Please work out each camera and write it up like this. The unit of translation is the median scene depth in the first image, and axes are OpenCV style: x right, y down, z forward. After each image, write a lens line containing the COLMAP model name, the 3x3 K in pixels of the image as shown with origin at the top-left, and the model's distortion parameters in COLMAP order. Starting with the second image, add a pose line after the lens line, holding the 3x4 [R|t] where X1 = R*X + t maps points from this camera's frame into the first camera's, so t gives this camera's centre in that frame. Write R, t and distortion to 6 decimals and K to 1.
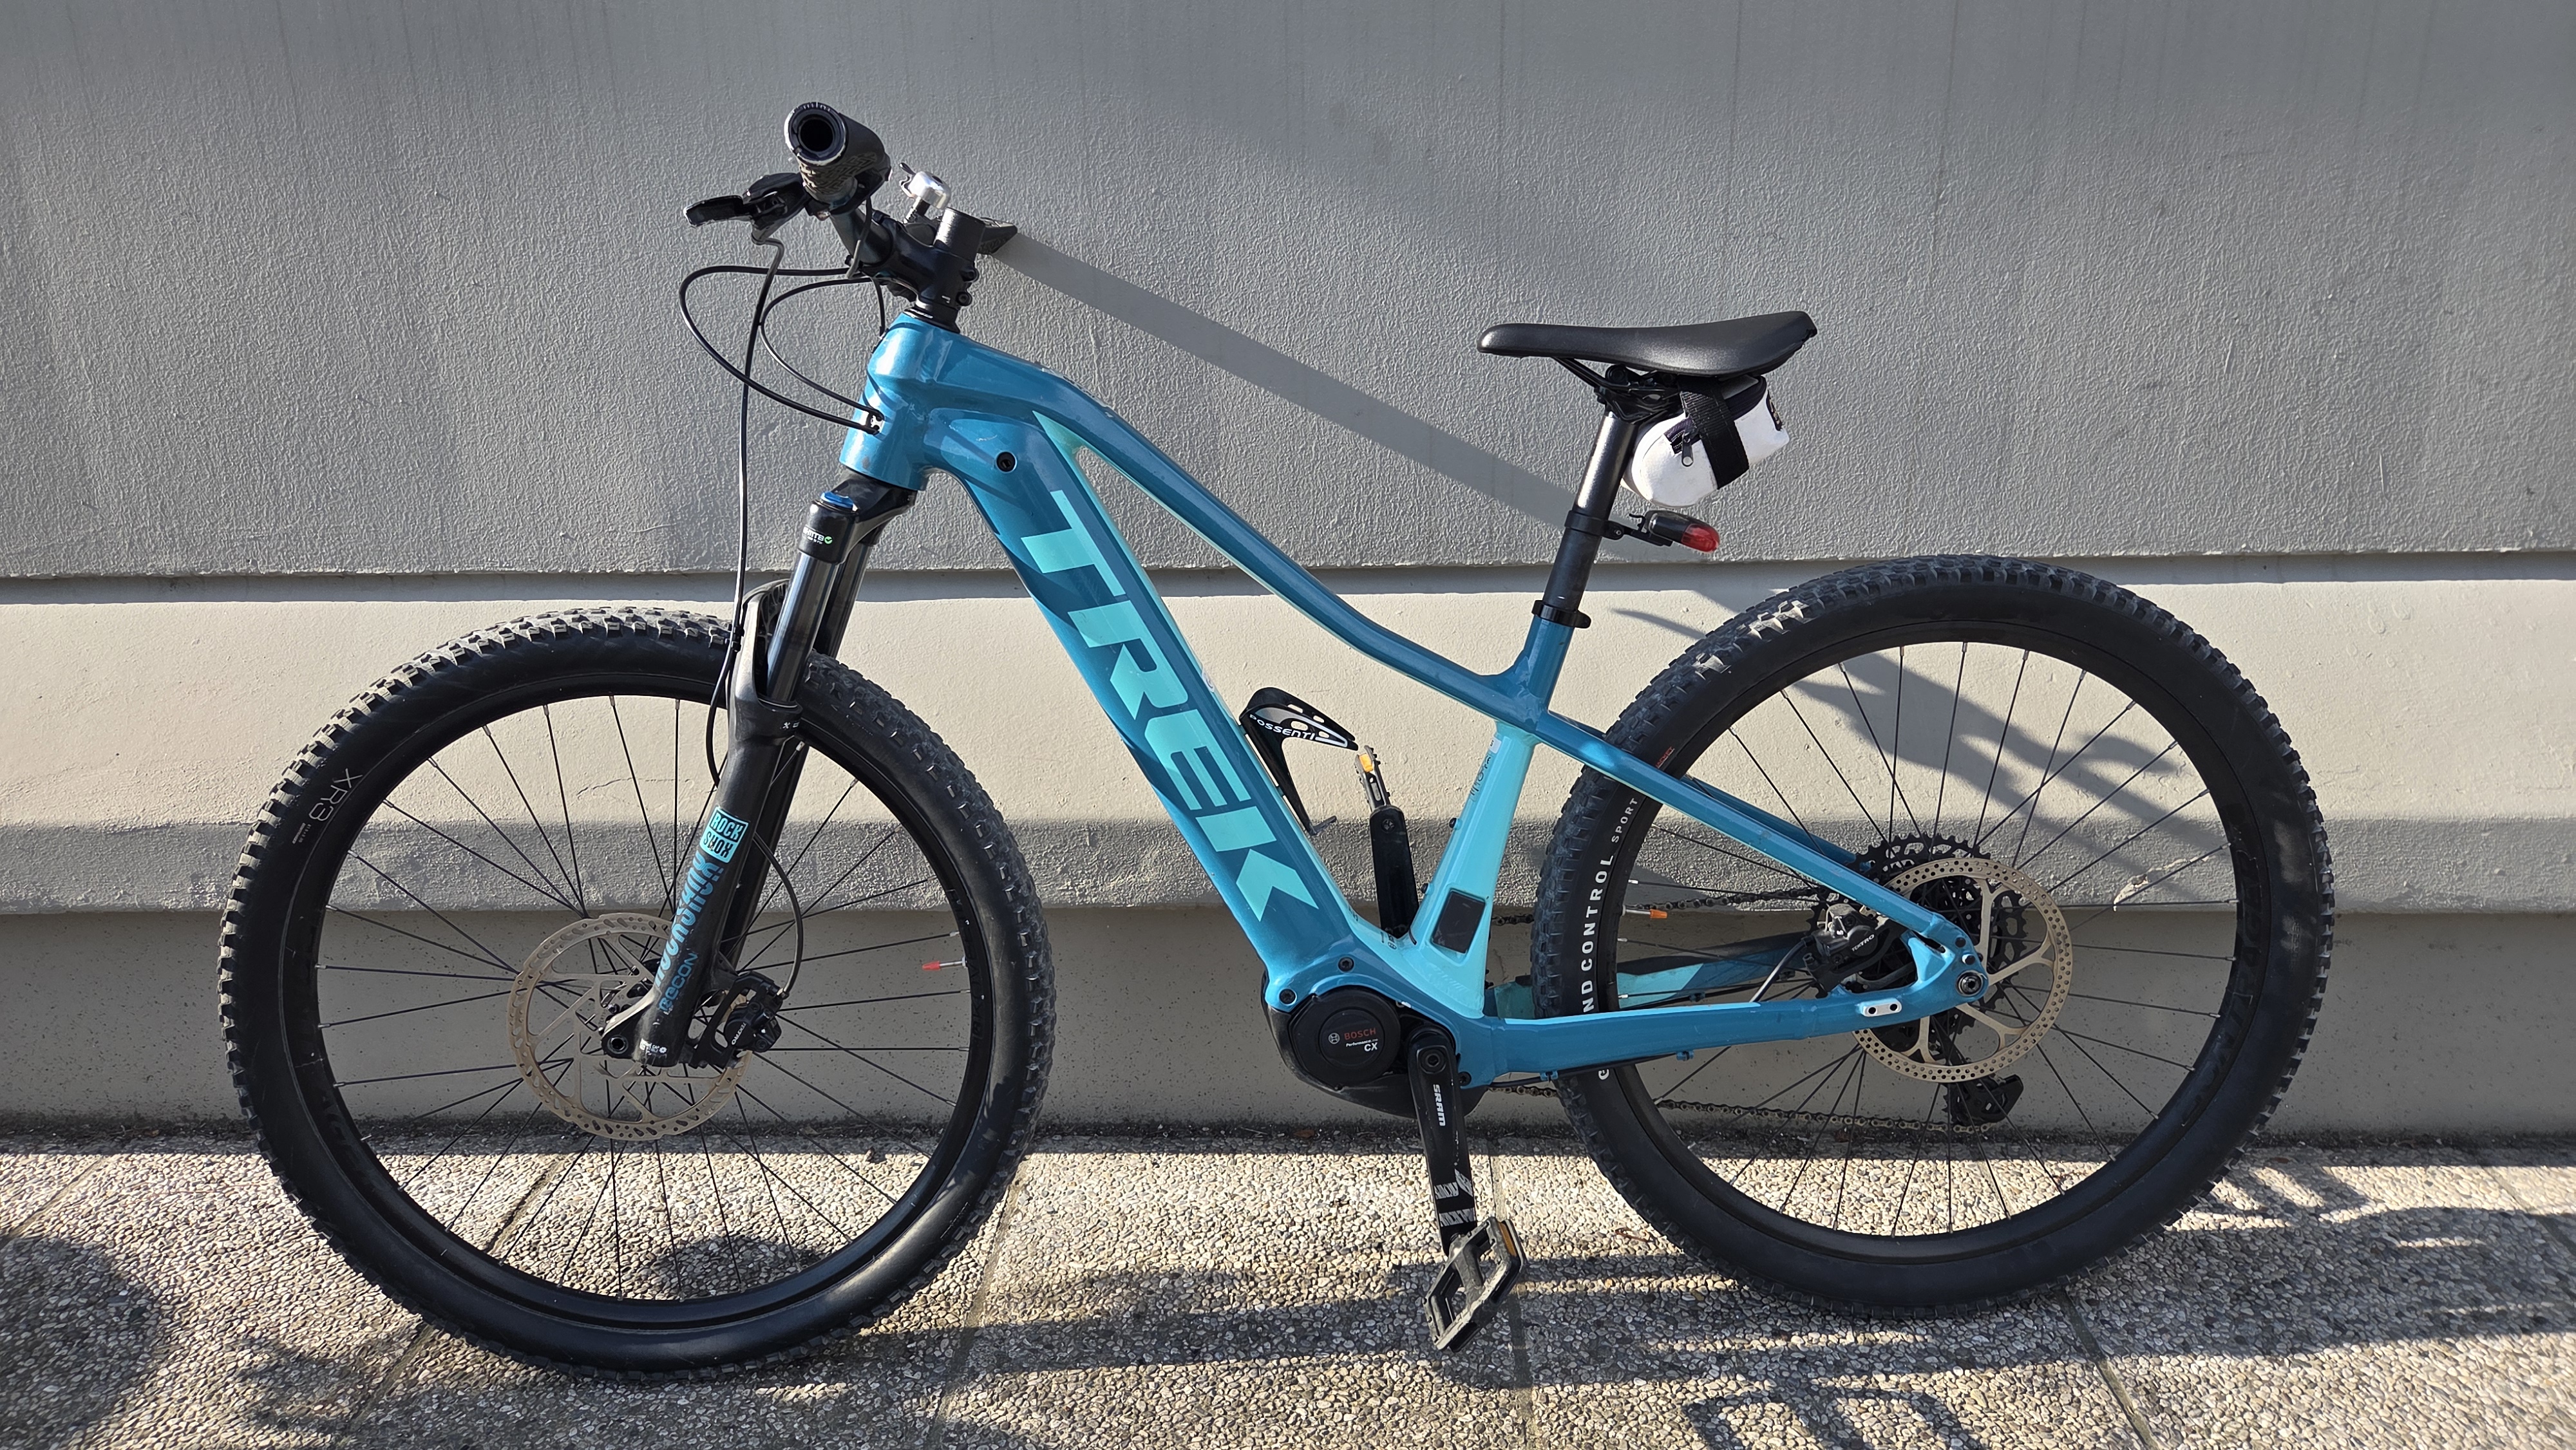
lens RADIAL K [[1700.0, 0, 1271.9], [0, 1700.0, 730.6], [0, 0, 1]] dist [0.062587, -0.070223]
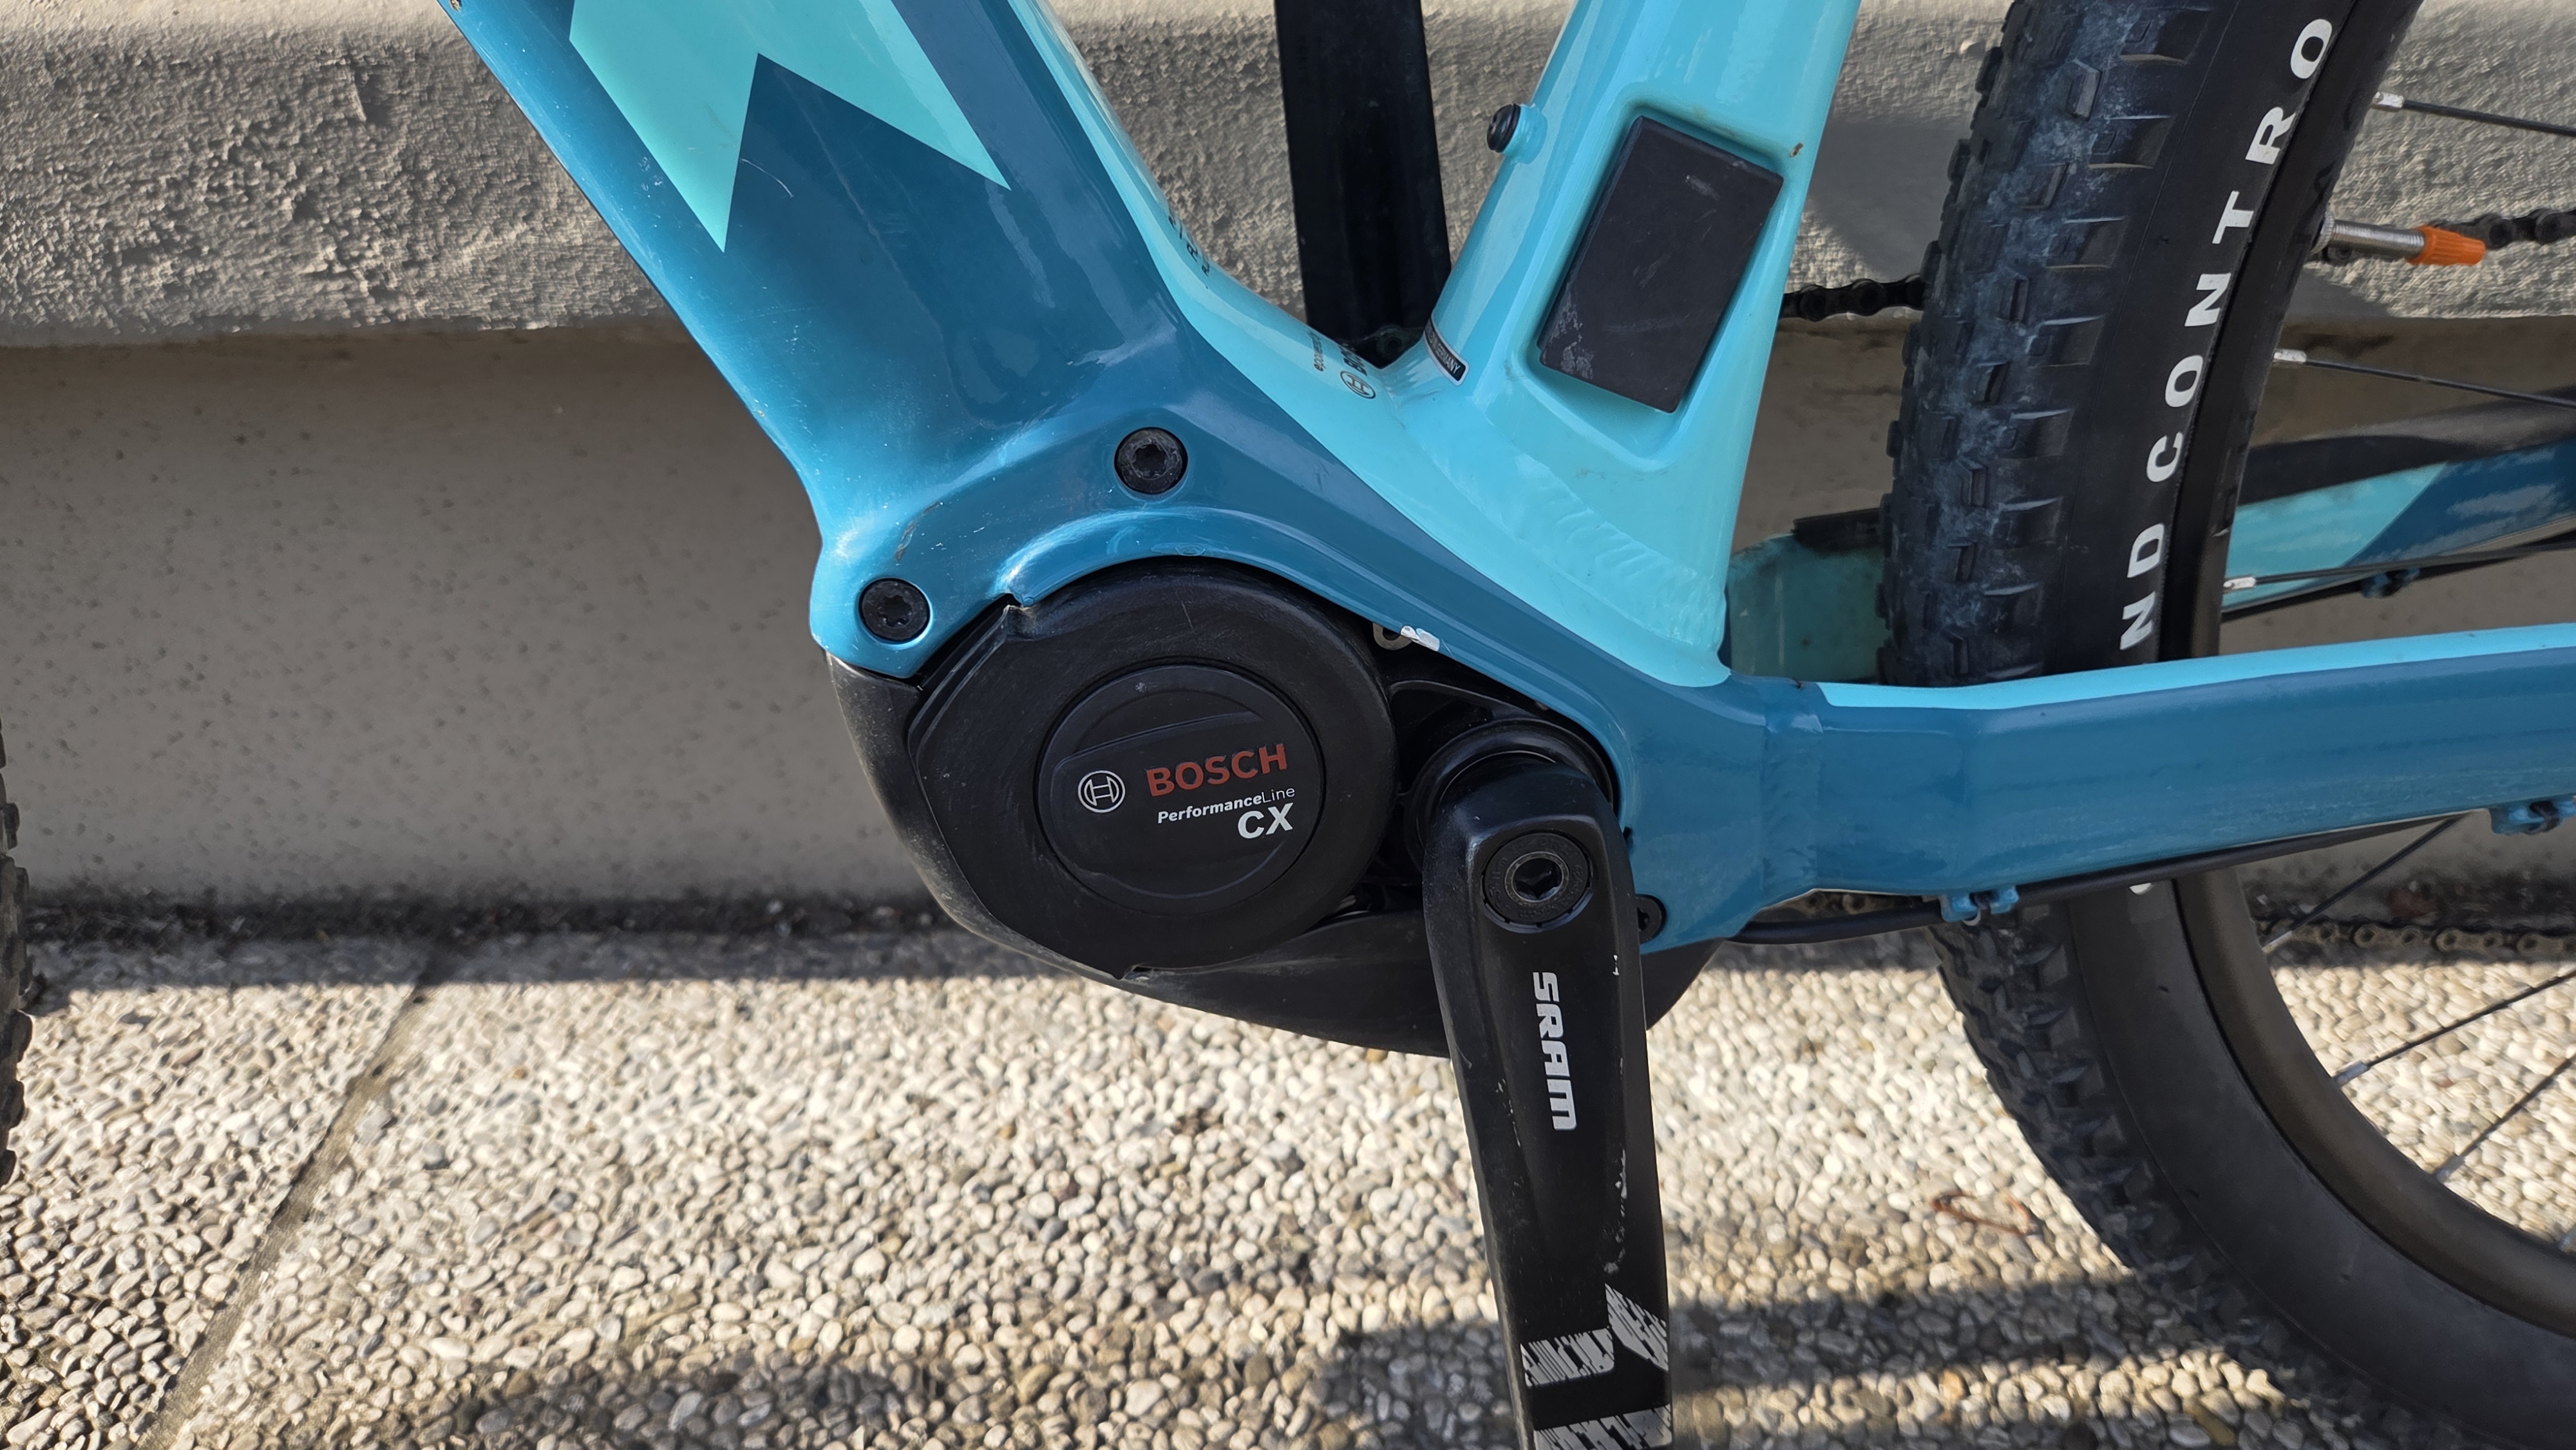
lens RADIAL K [[1700.0, 0, 1271.9], [0, 1700.0, 730.6], [0, 0, 1]] dist [0.062587, -0.070223]
pose [[0.998903, -0.016308, 0.043894, 0.042825], [0.005299, 0.970743, 0.240061, 0.103591], [-0.046524, -0.239565, 0.969765, 0.680614]]
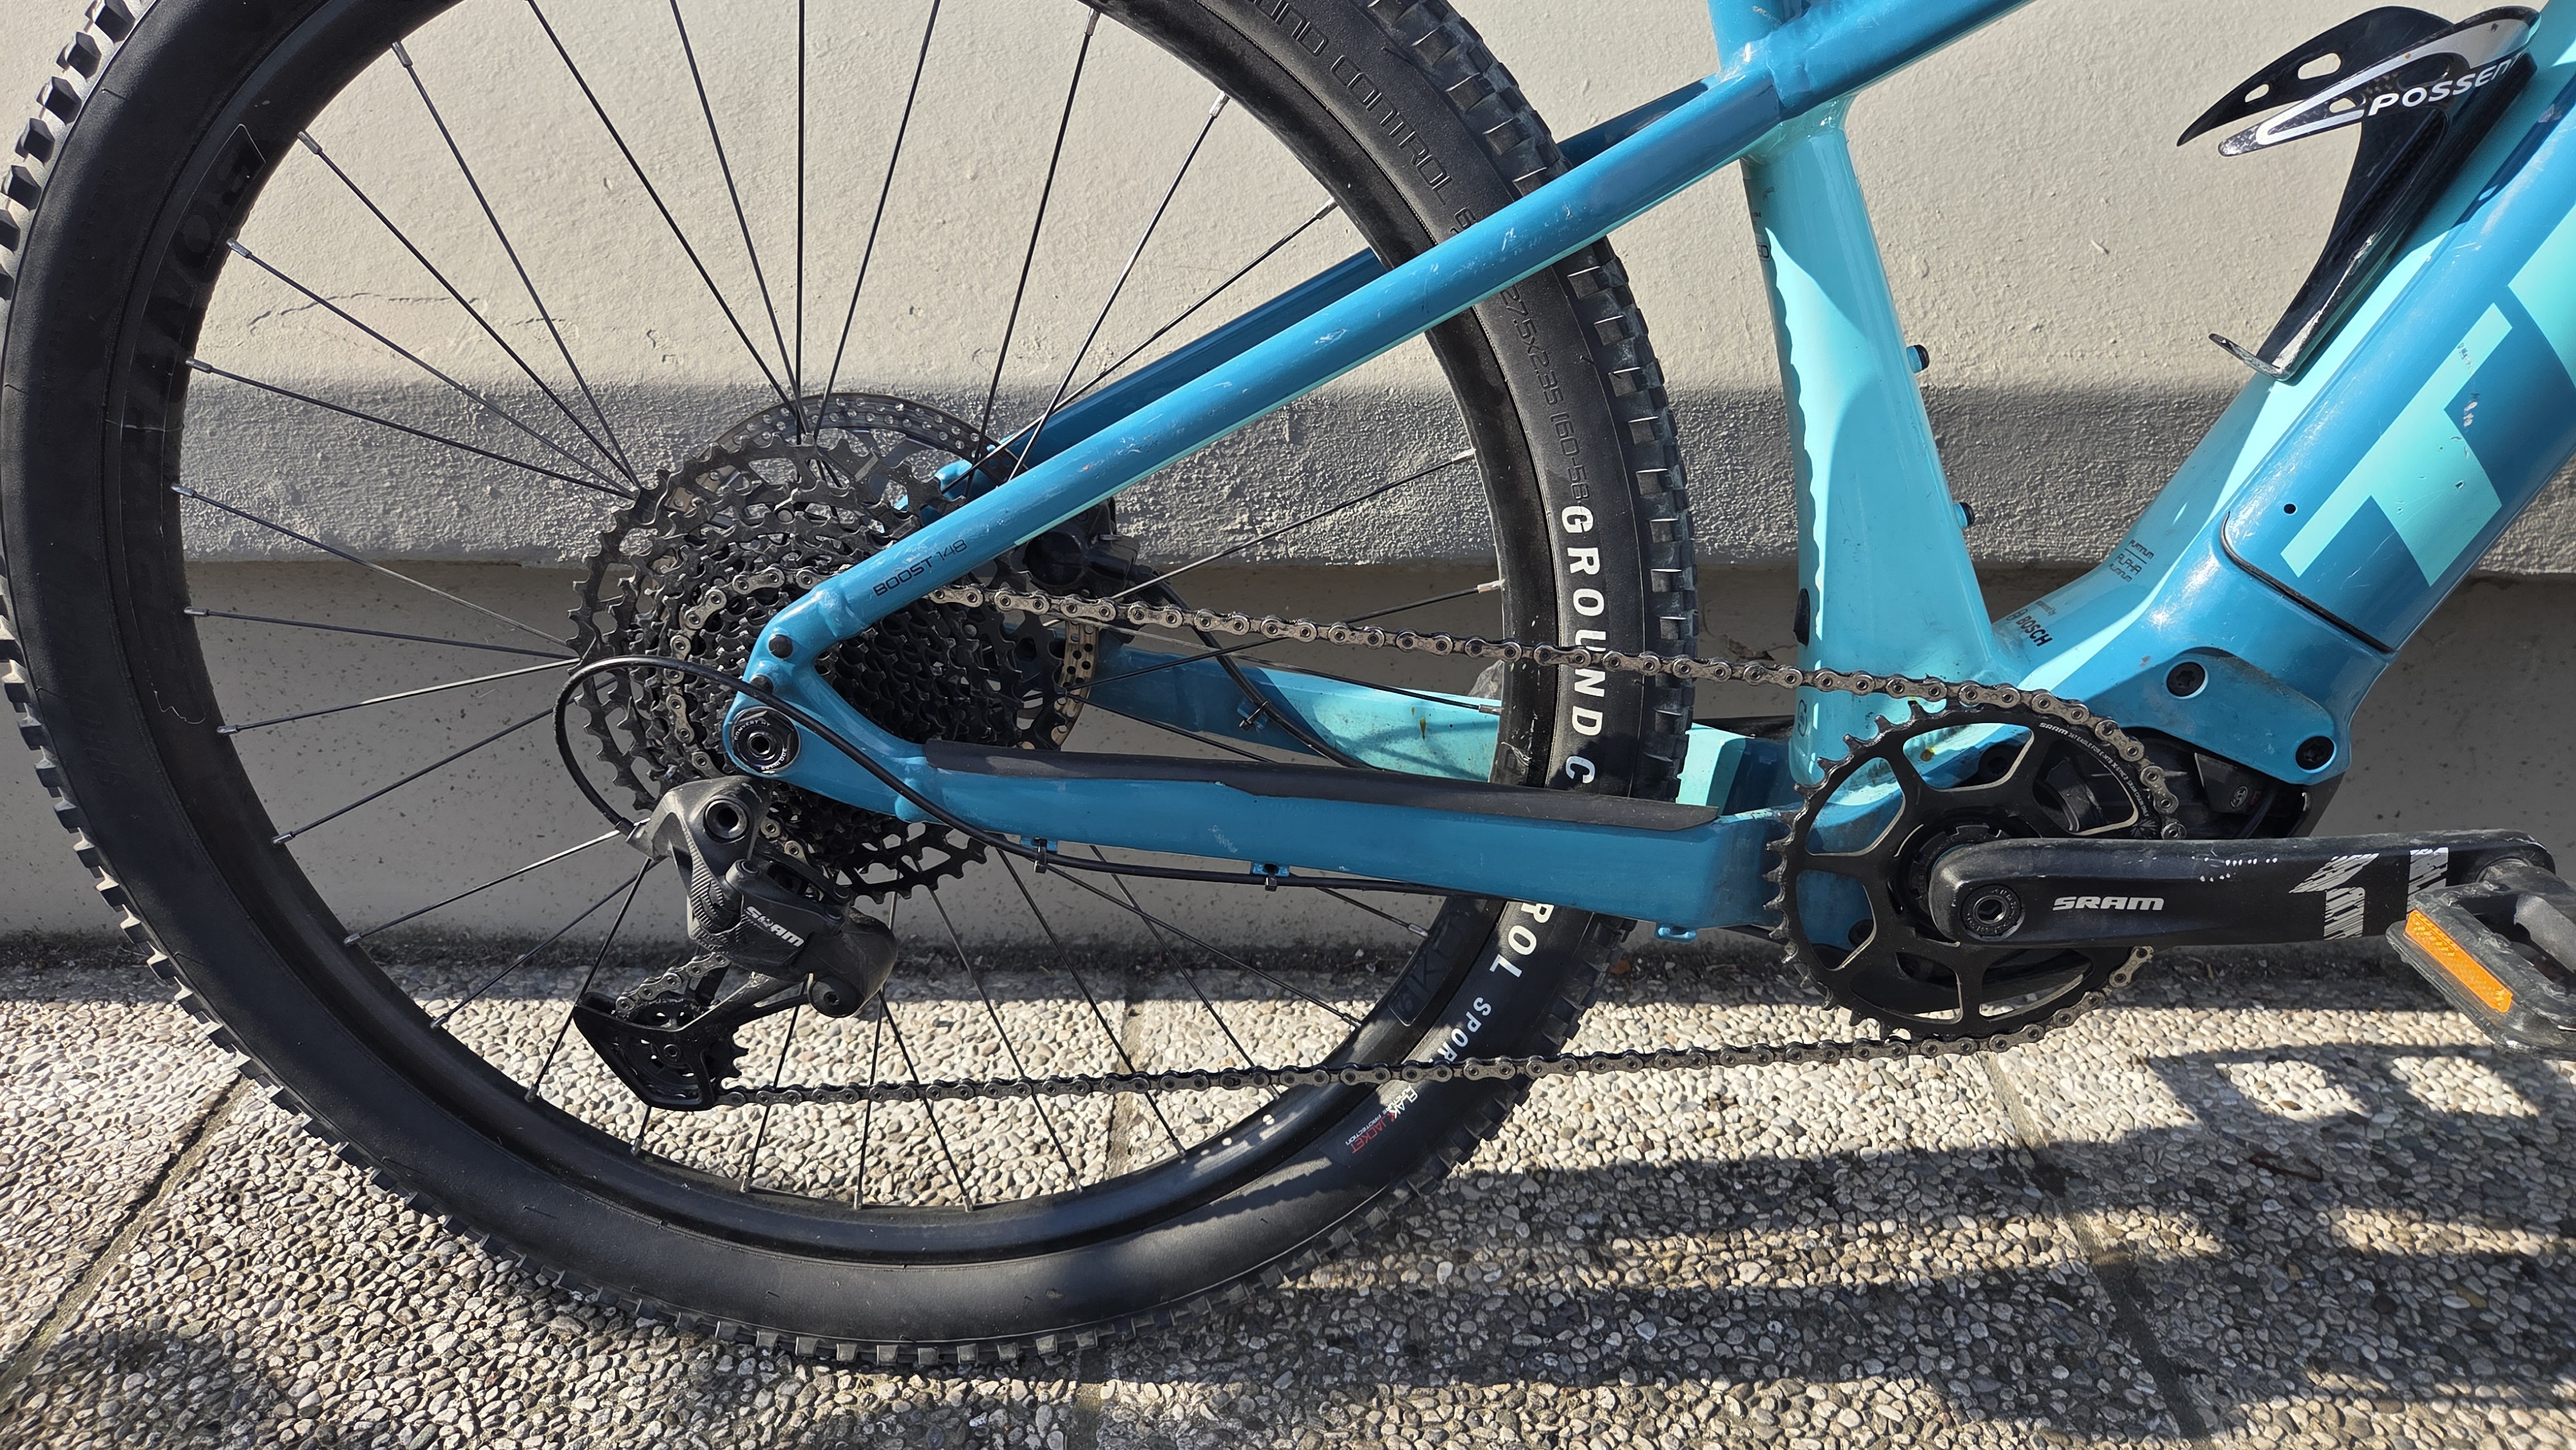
lens RADIAL K [[1639.5, 0, 1256.8], [0, 1639.5, 710.3], [0, 0, 1]] dist [0.060328, -0.056487]
pose [[0.998990, 0.001732, 0.044891, -0.142268], [-0.008447, 0.988677, 0.149820, 0.075509], [-0.044123, -0.150048, 0.987694, 0.522118]]
